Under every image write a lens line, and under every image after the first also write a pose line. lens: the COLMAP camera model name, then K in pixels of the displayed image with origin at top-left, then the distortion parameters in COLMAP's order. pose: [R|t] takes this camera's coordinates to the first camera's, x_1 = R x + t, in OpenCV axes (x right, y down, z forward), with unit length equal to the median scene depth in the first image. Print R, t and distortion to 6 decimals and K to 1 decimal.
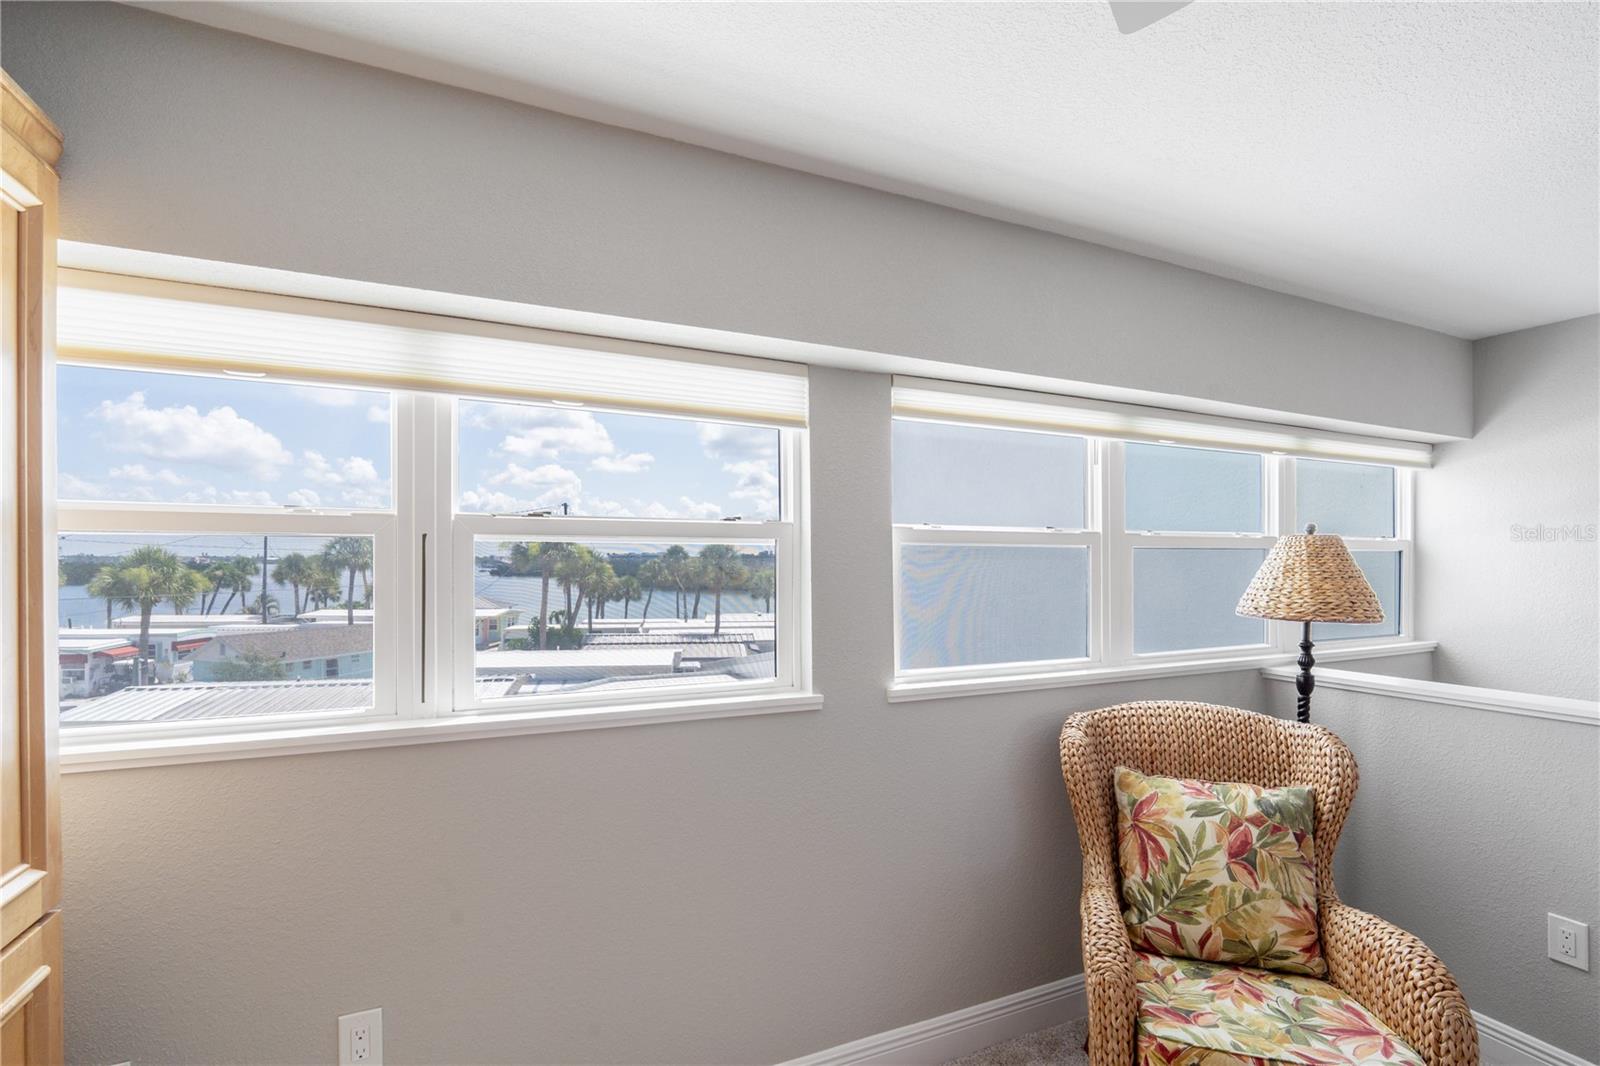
lens RADIAL K [[711.5, 0, 818.6], [0, 711.5, 557.7], [0, 0, 1]] dist [-0.010315, 0.000176]
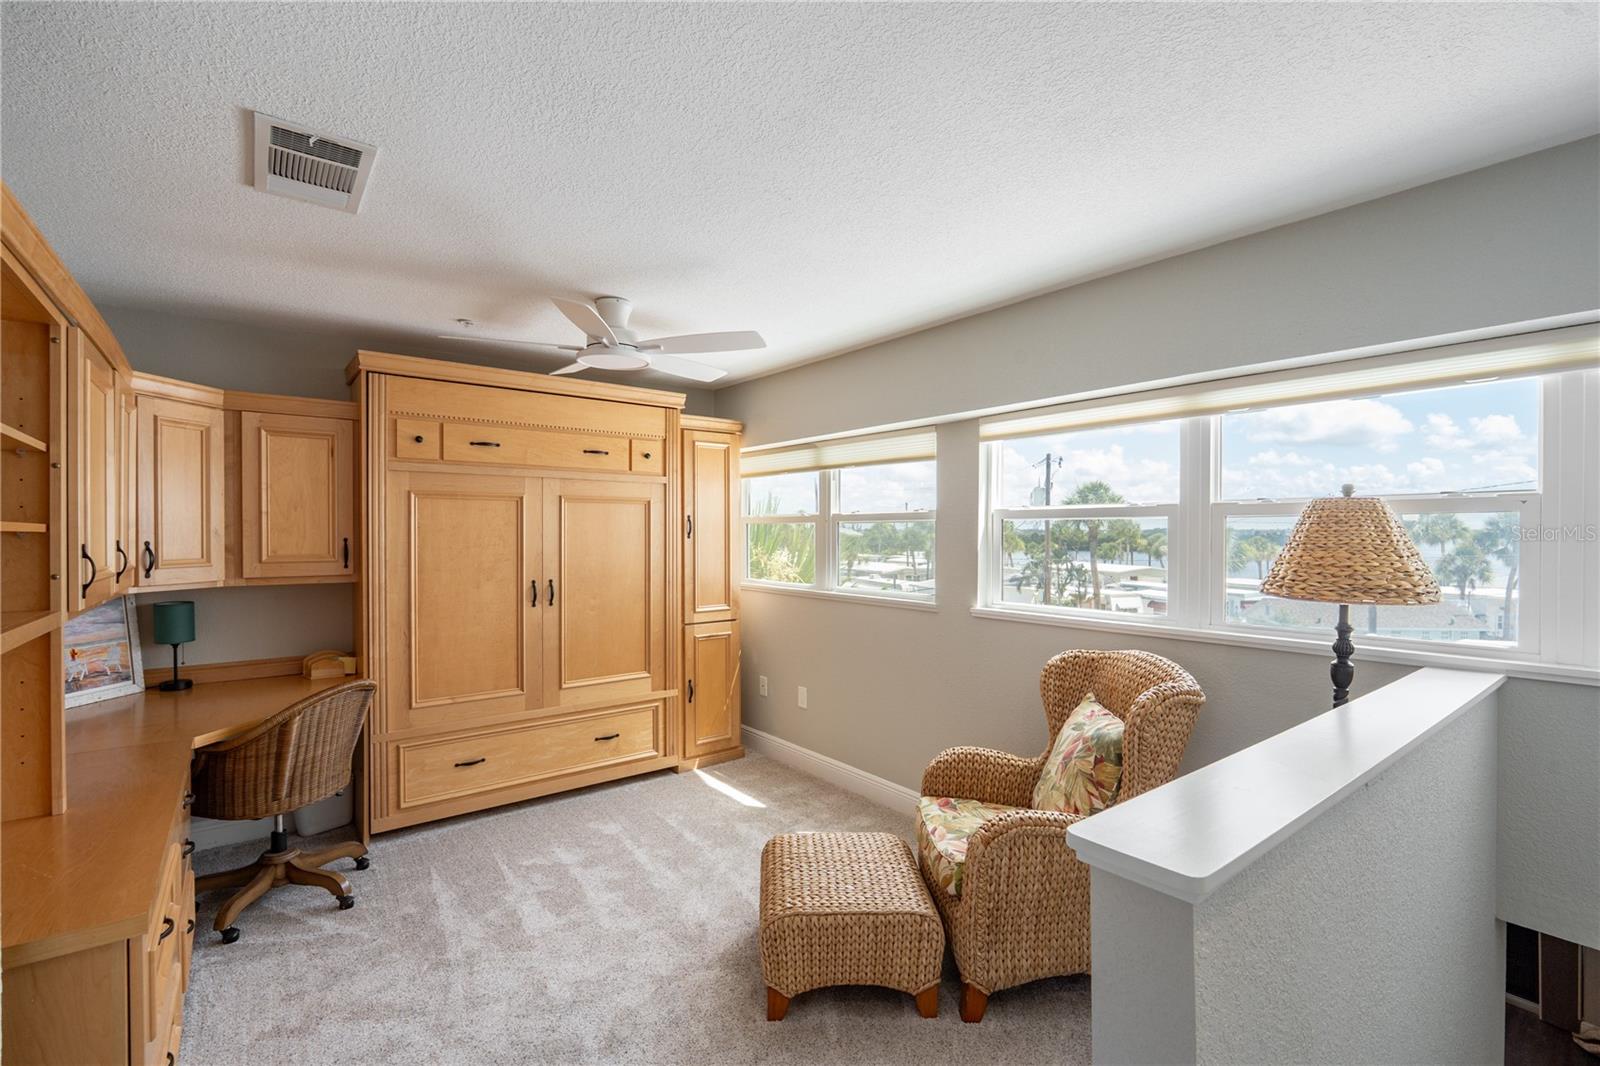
lens RADIAL K [[711.5, 0, 806.6], [0, 711.5, 536.6], [0, 0, 1]] dist [-0.010315, 0.000176]
pose [[0.213478, 0.008212, -0.976913, 1.680478], [-0.000602, 0.999966, 0.008274, 0.007269], [0.976948, -0.001178, 0.213476, 0.257586]]
